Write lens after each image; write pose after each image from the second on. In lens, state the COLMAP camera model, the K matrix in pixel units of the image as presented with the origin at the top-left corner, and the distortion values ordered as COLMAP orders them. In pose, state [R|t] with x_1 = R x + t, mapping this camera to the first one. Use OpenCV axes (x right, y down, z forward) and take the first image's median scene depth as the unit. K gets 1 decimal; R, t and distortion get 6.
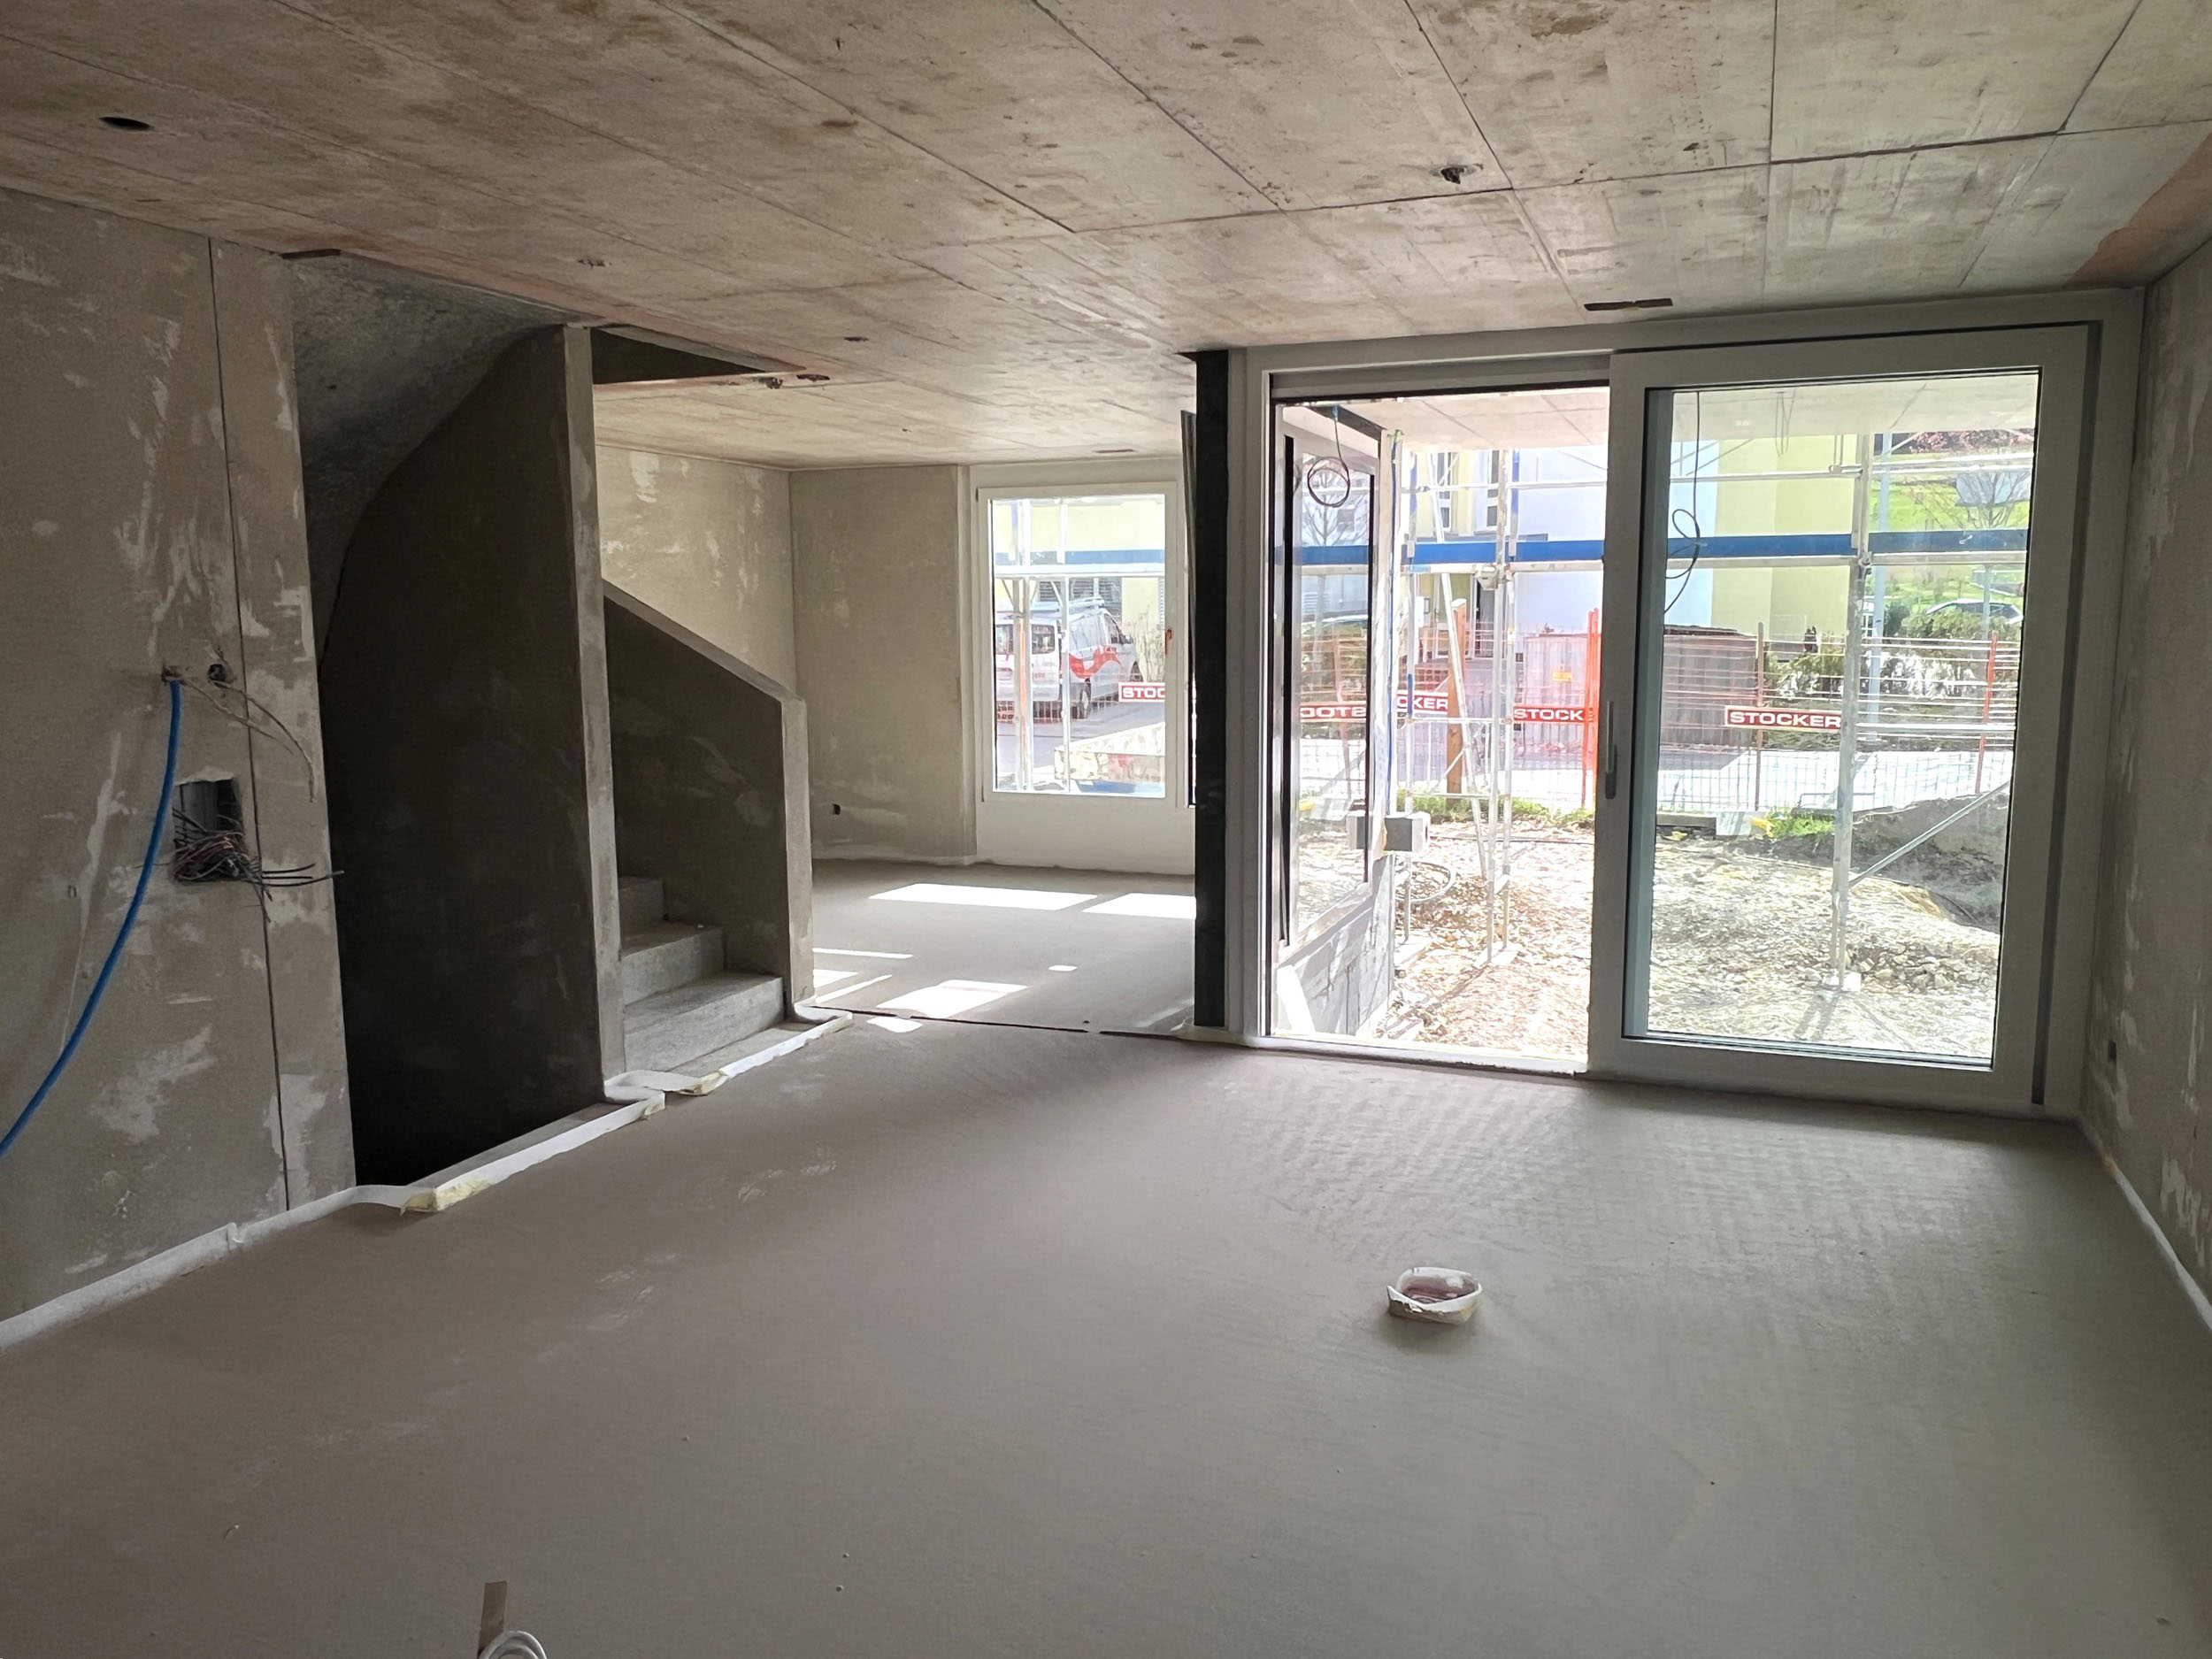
lens RADIAL K [[1557.1, 0, 1104.9], [0, 1557.1, 826.4], [0, 0, 1]] dist [0.007083, -0.001296]
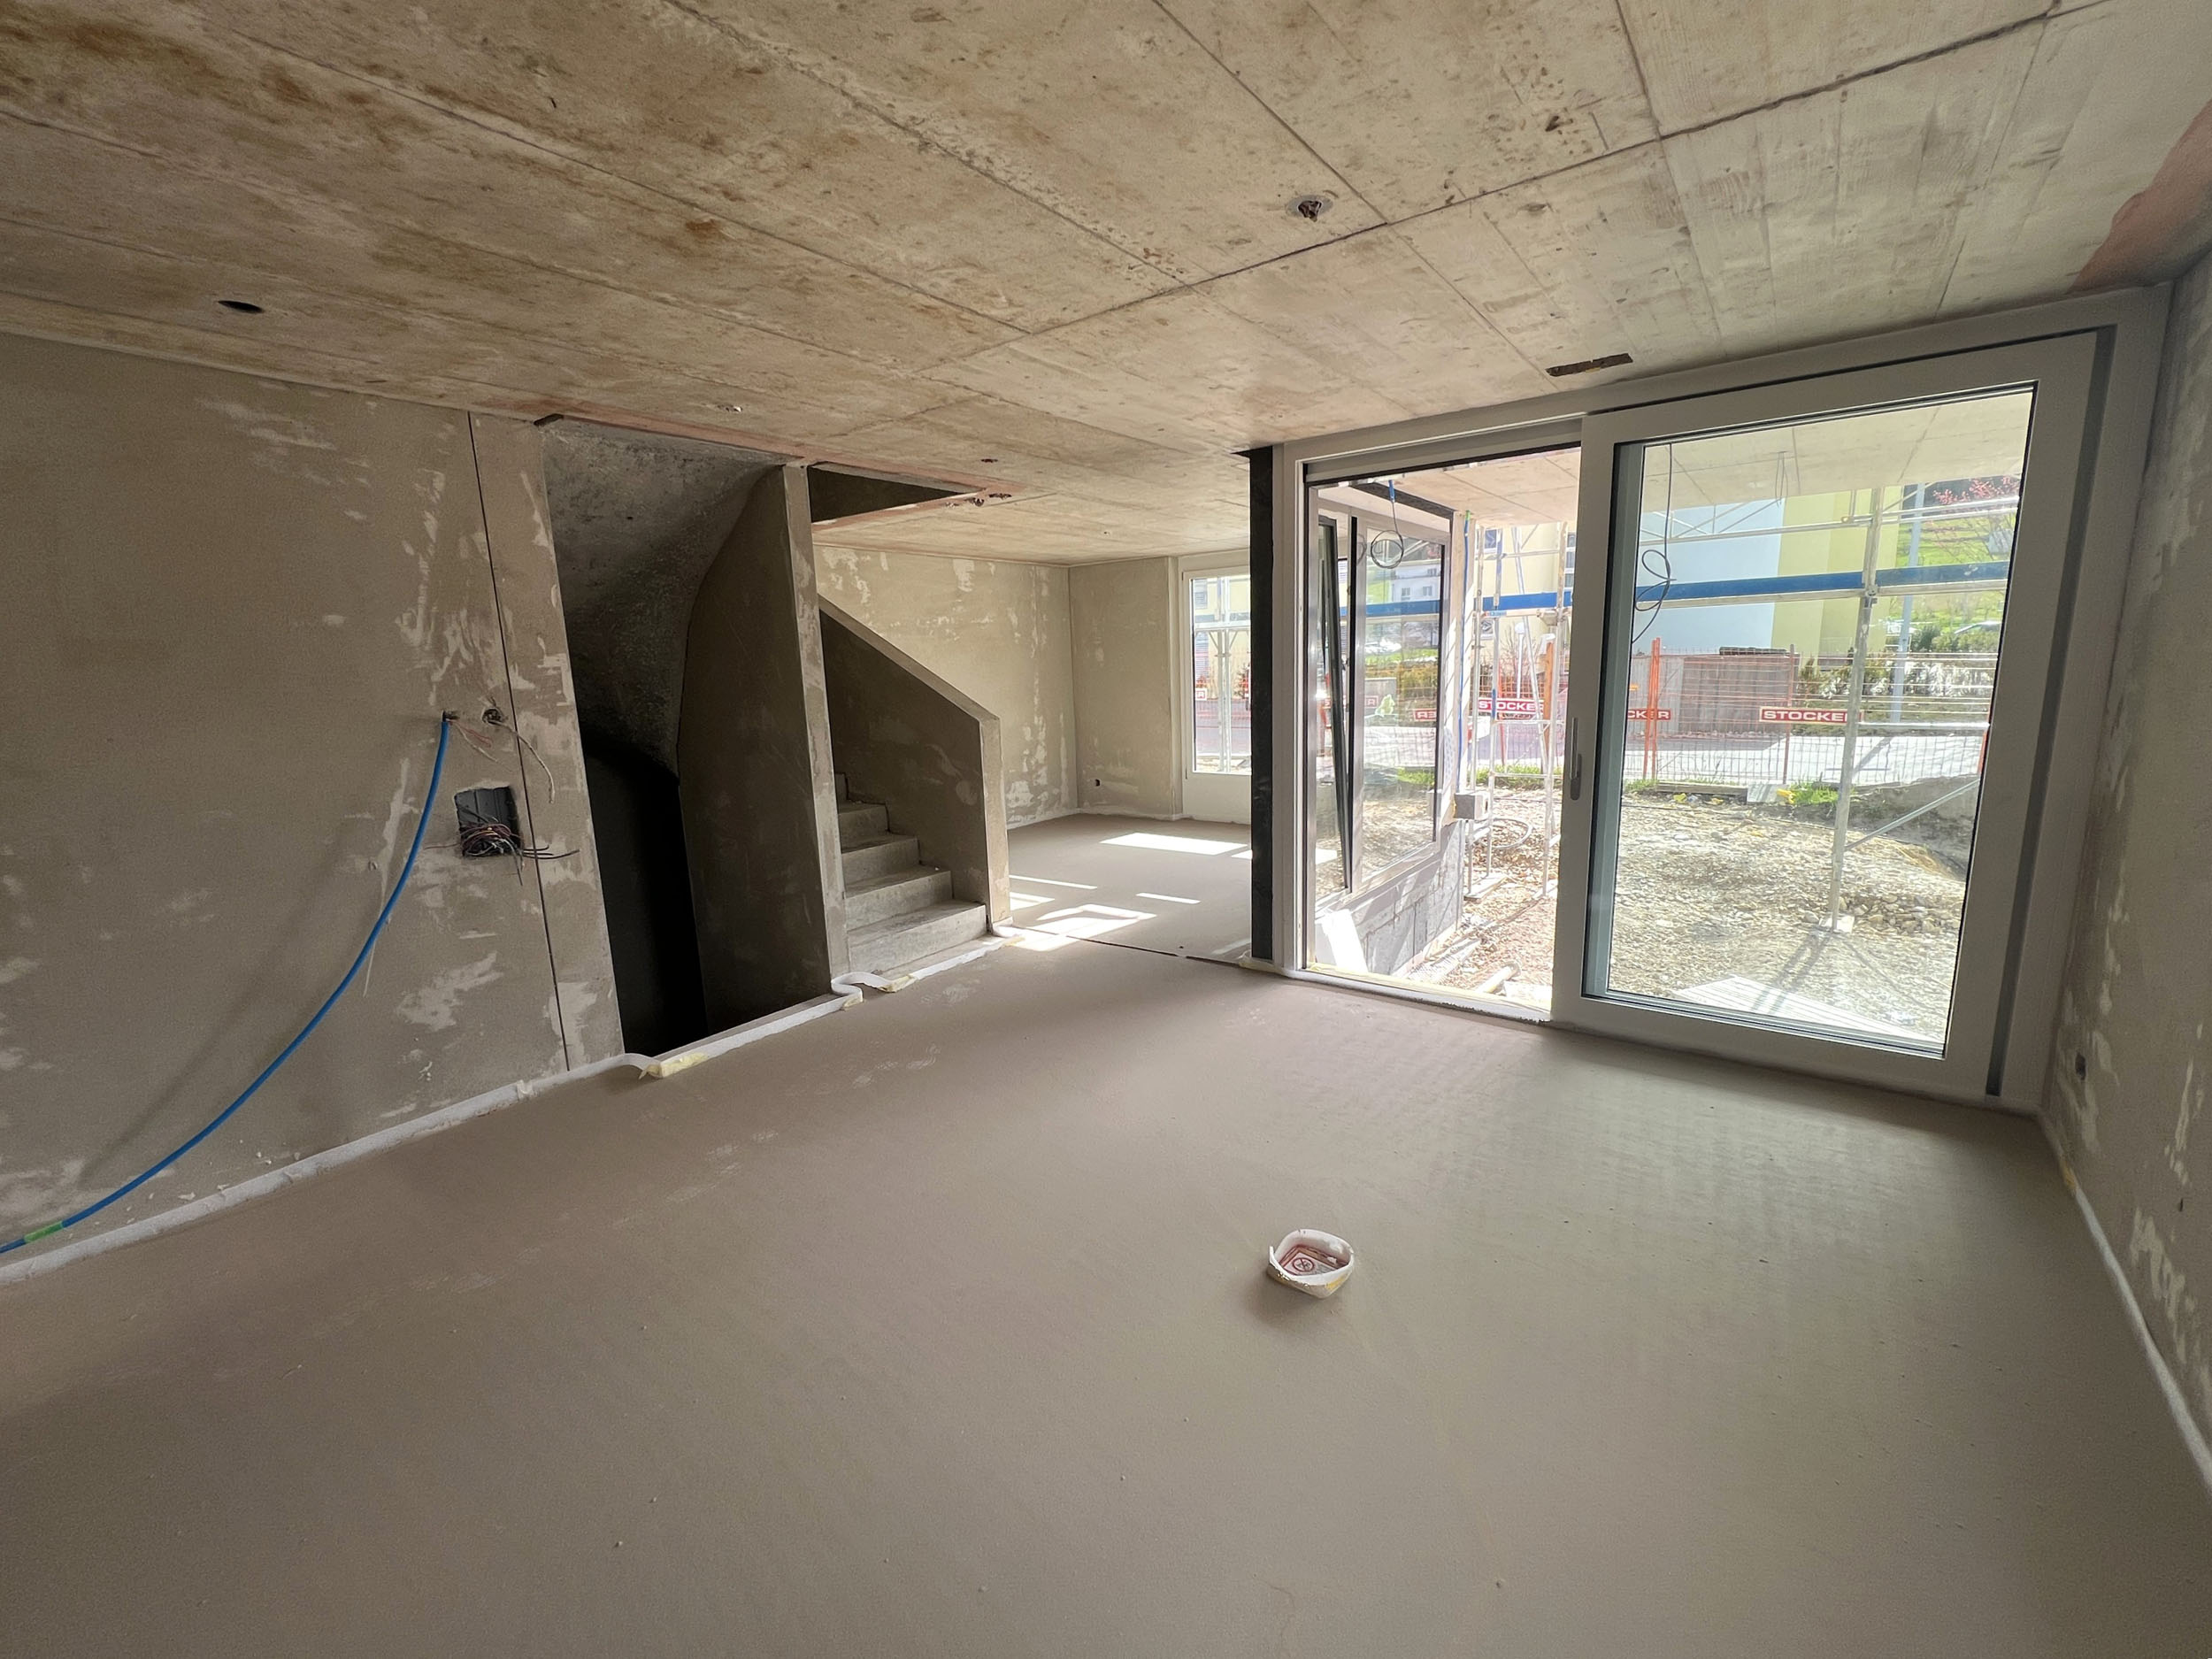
lens RADIAL K [[902.2, 0, 1110.3], [0, 902.2, 825.2], [0, 0, 1]] dist [0.000691, 0.000037]
pose [[0.965500, 0.020156, -0.259622, 0.184546], [-0.006811, 0.998613, 0.052201, -0.036403], [0.260315, -0.048632, 0.964298, 0.276387]]
